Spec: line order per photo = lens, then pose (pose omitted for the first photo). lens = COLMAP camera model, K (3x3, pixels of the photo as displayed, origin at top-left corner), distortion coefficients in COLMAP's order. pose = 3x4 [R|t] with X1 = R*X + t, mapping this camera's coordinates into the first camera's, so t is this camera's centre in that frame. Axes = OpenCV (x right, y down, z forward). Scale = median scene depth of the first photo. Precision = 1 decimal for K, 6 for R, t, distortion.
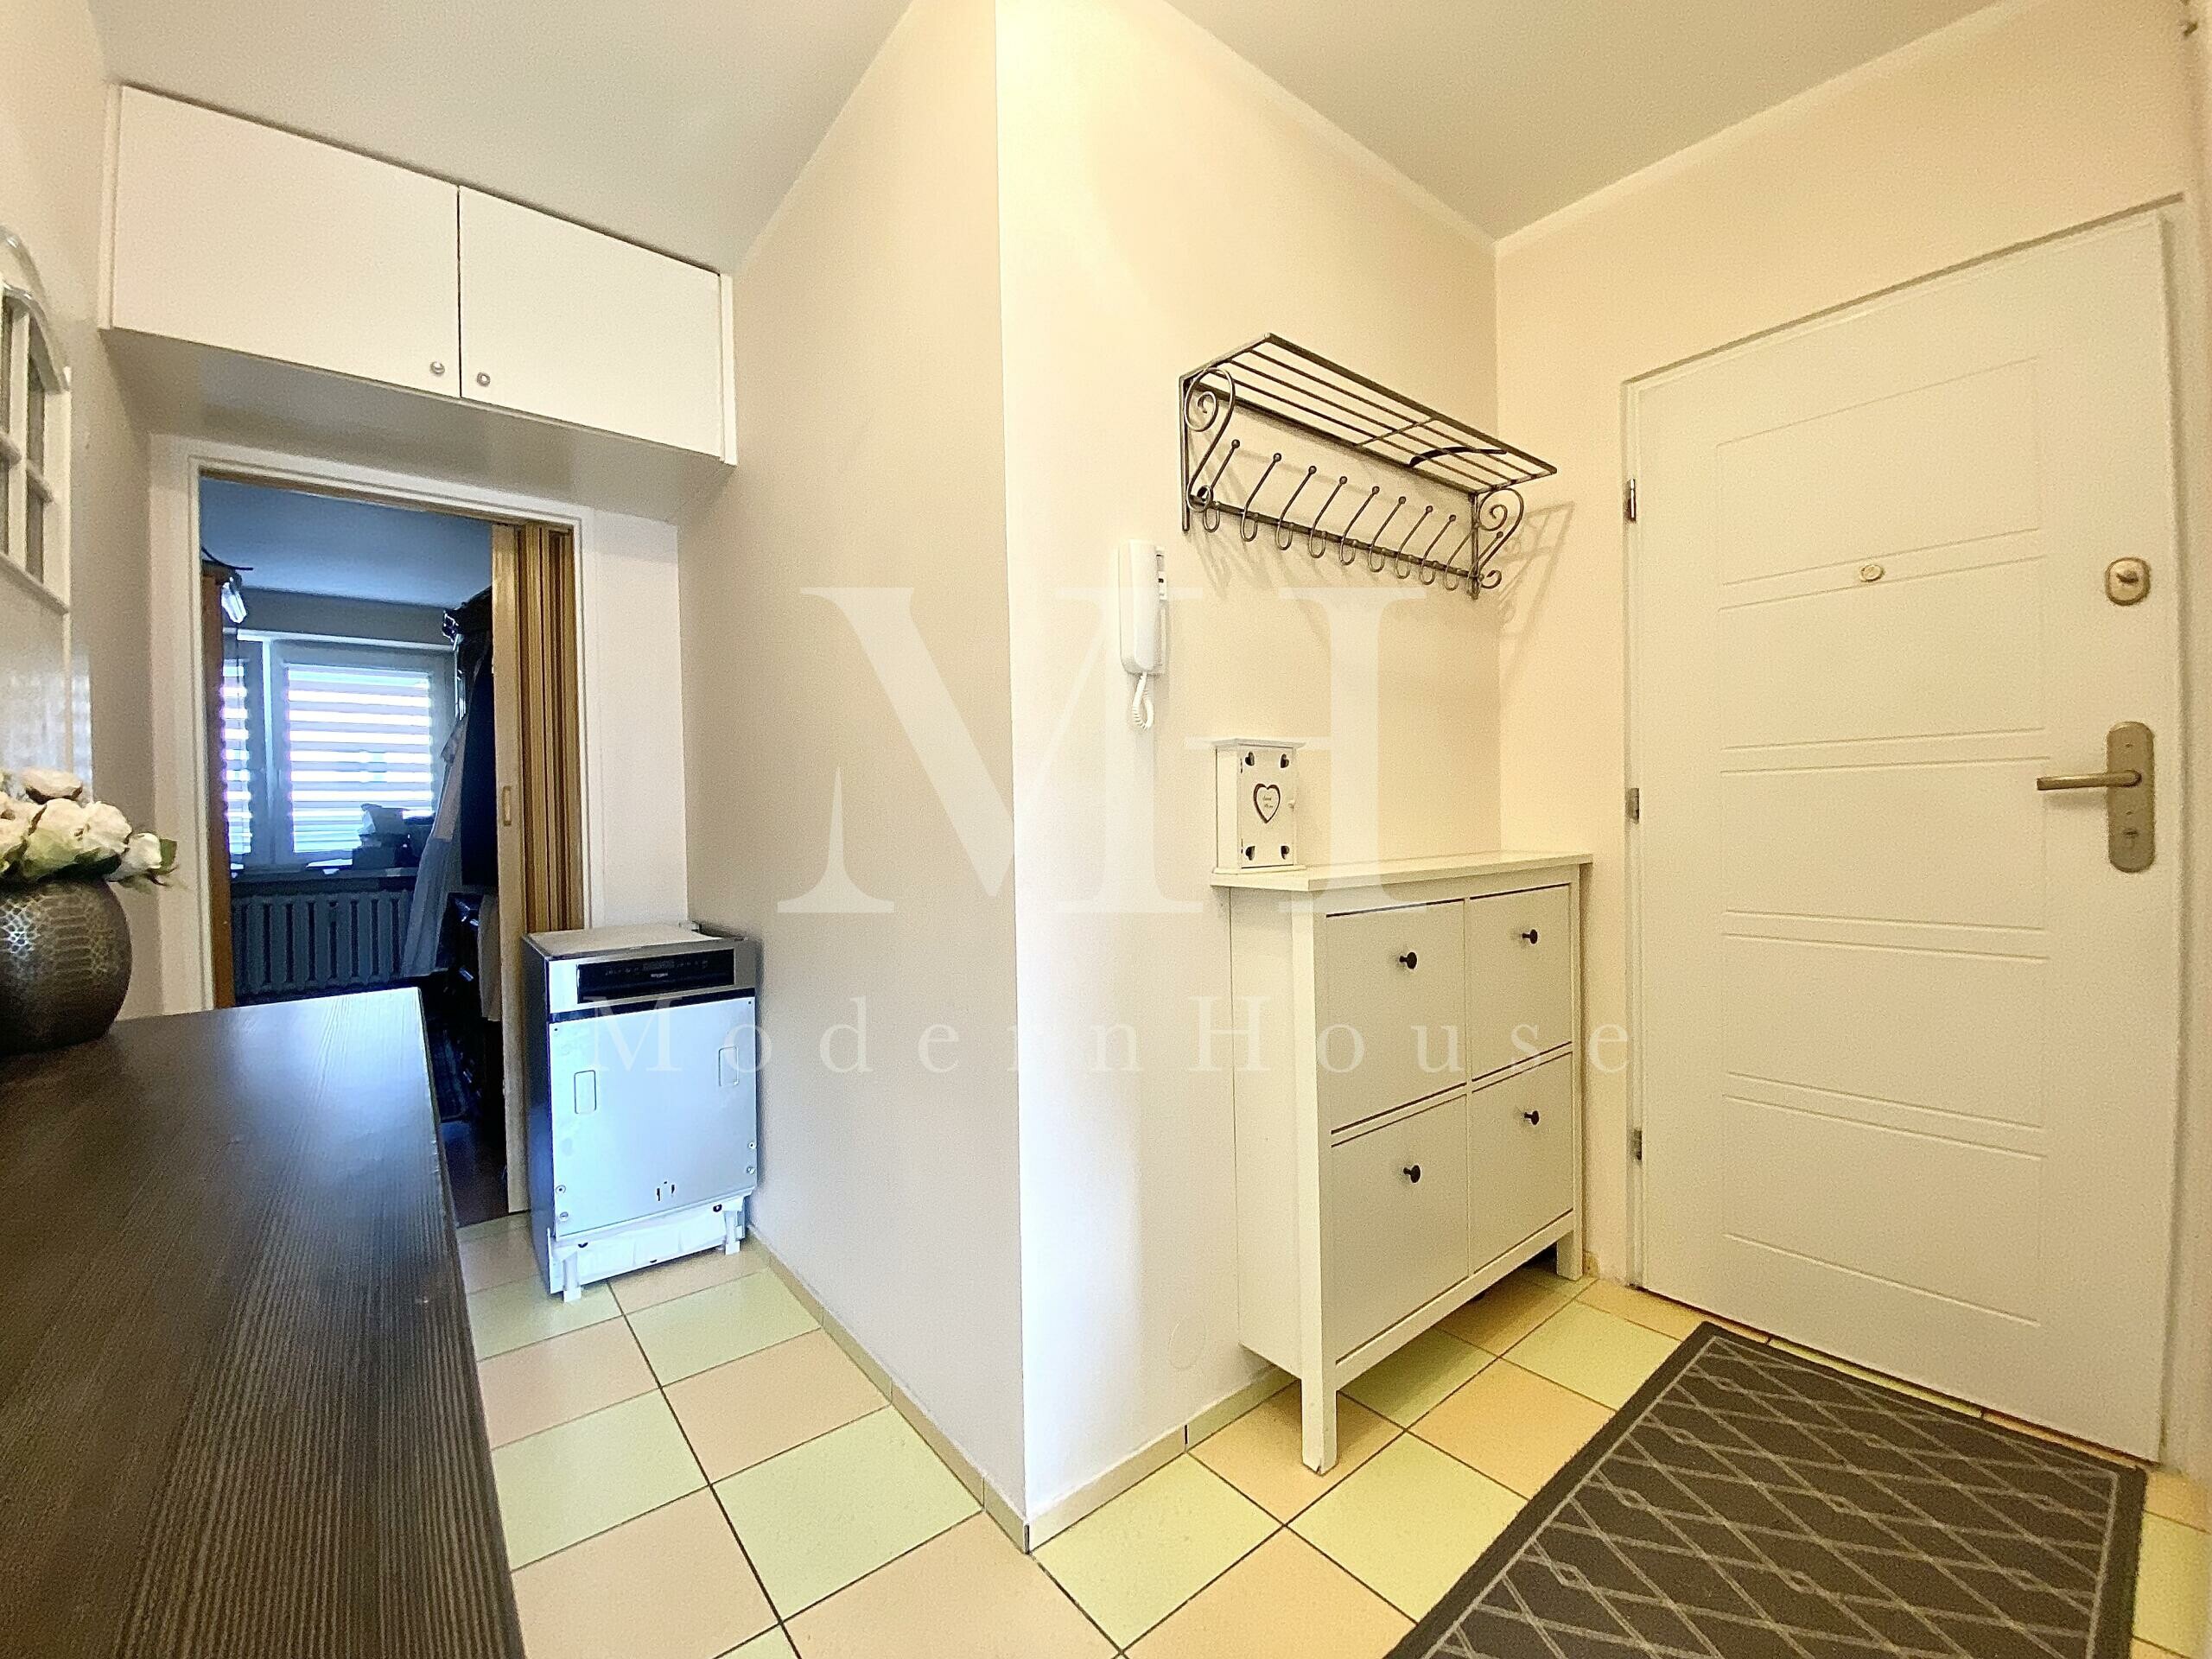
lens RADIAL K [[892.2, 0, 1090.9], [0, 892.2, 830.1], [0, 0, 1]] dist [-0.037230, -0.000408]
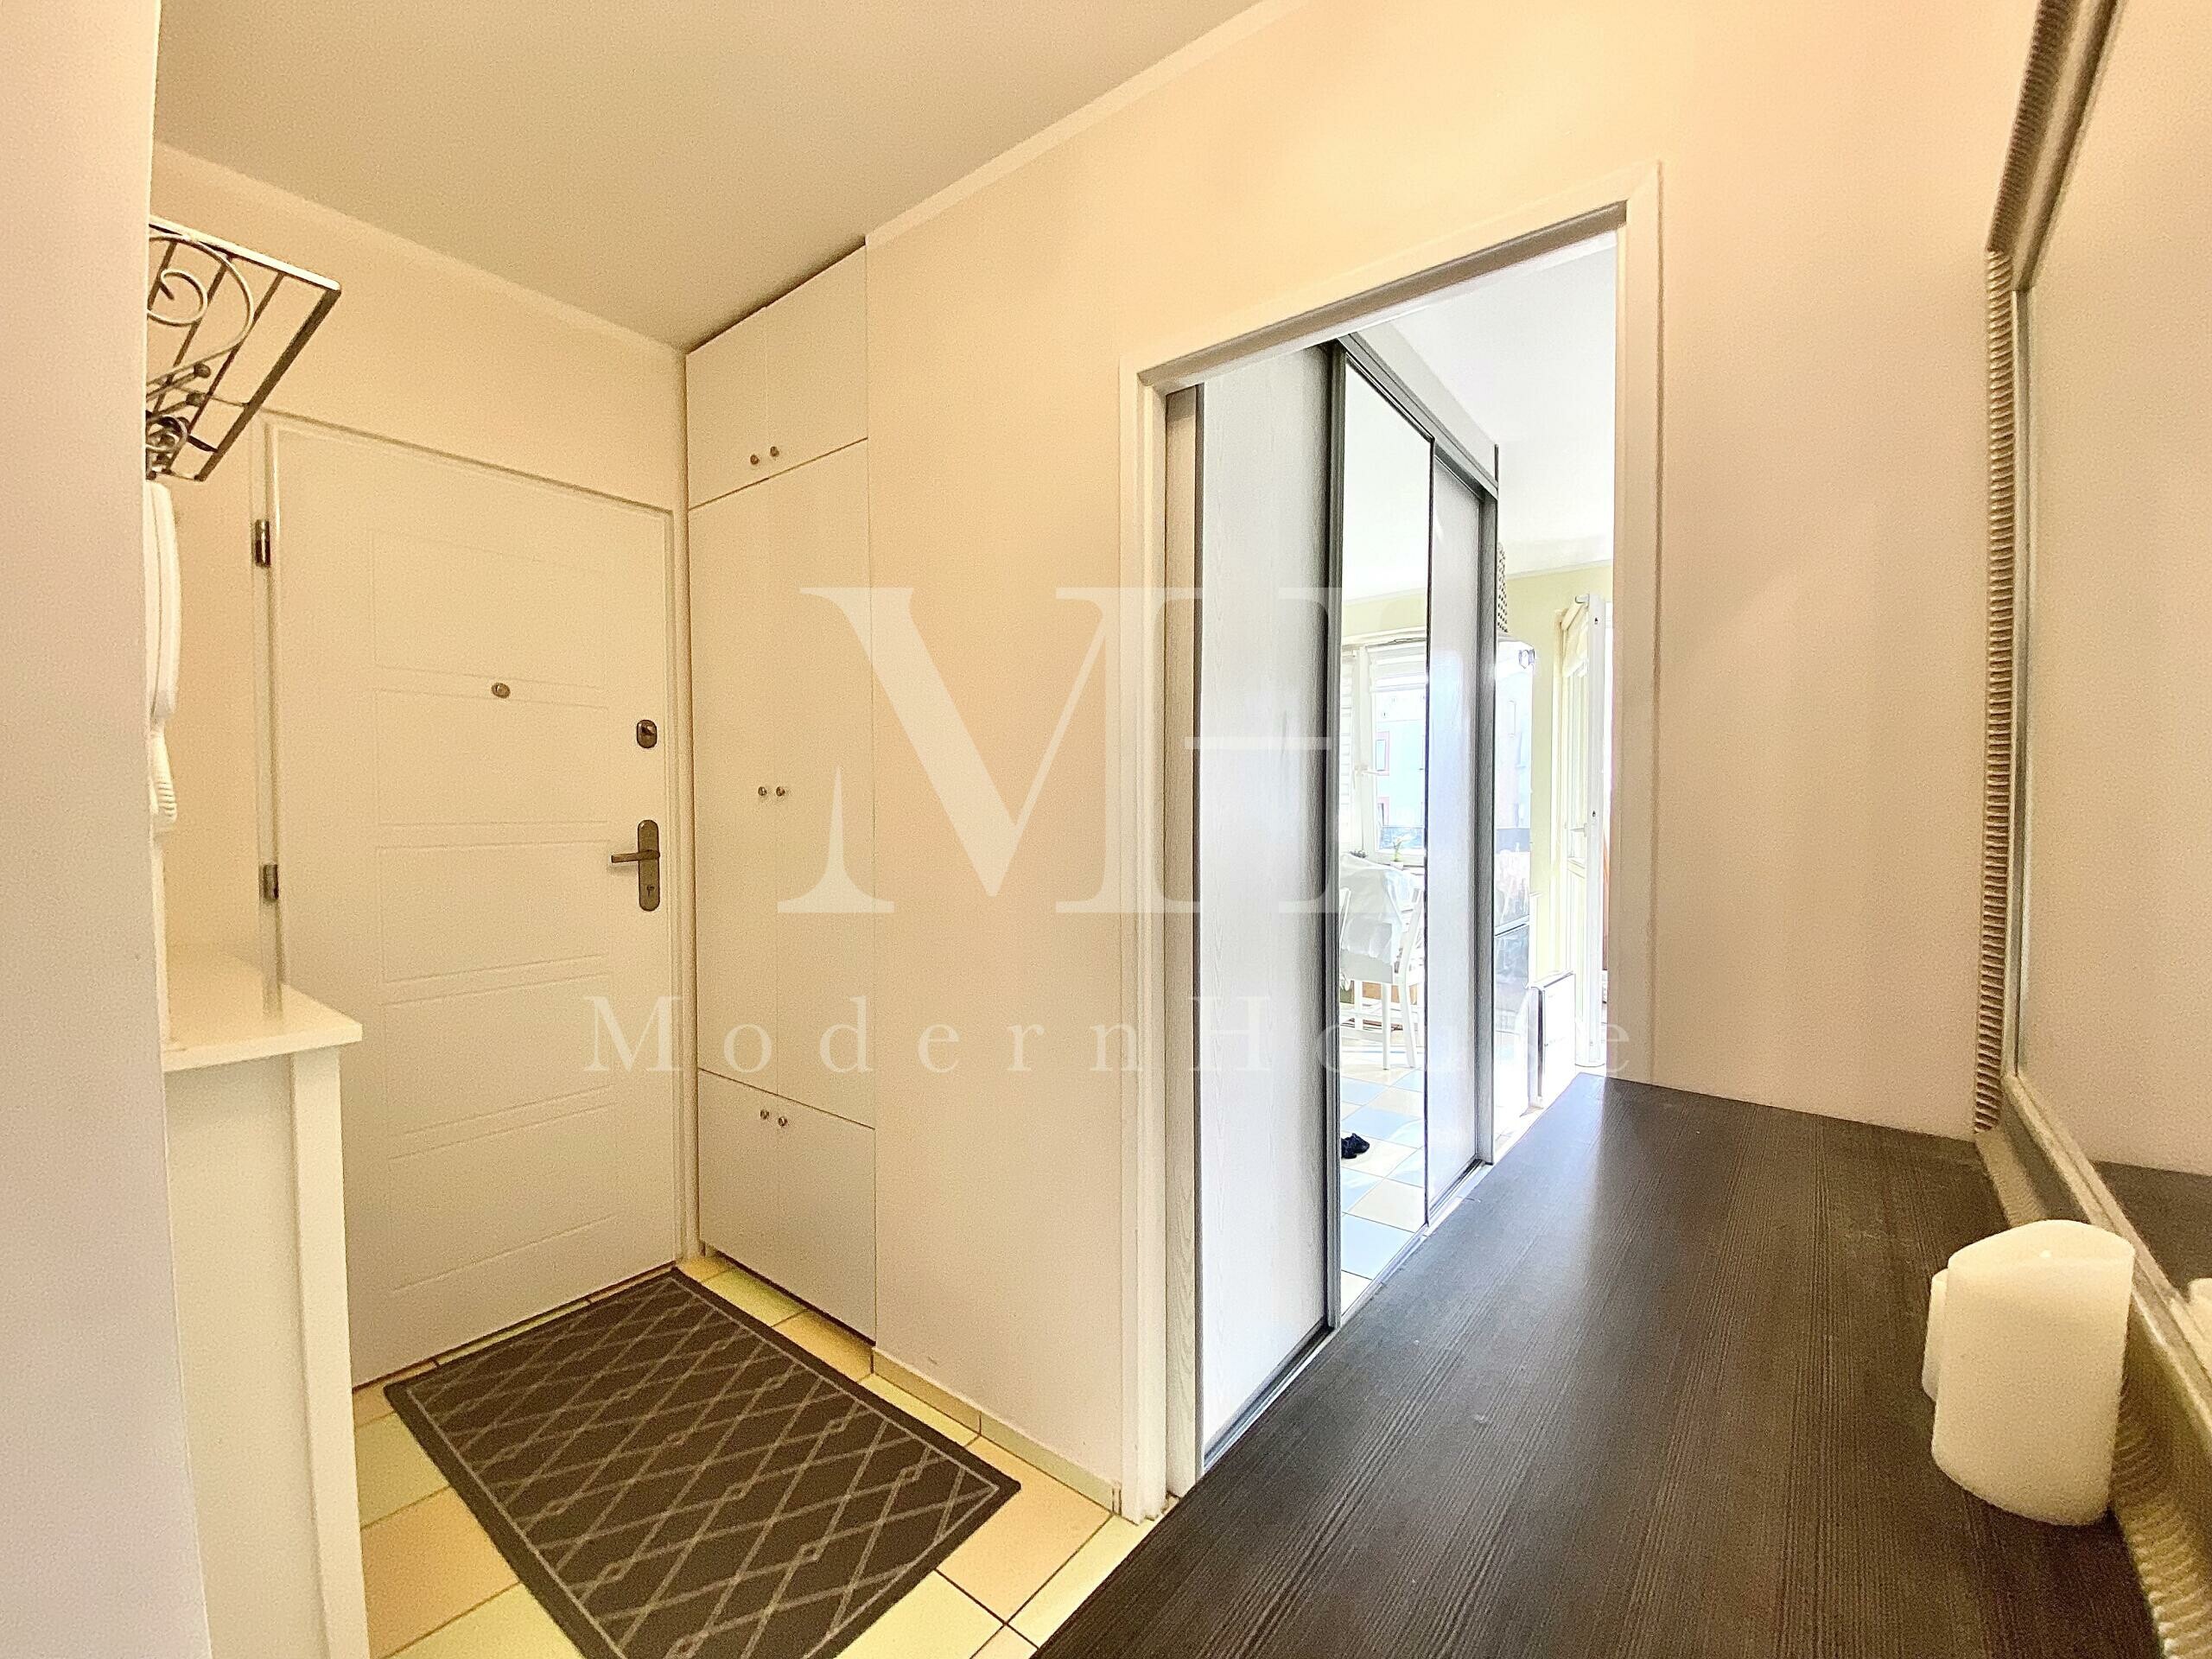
lens RADIAL K [[892.2, 0, 1090.9], [0, 892.2, 830.1], [0, 0, 1]] dist [-0.037230, -0.000408]
pose [[-0.255891, -0.001566, 0.966704, -0.638116], [0.022847, 0.999710, 0.007667, -0.100452], [-0.966436, 0.024048, -0.255781, 0.593322]]
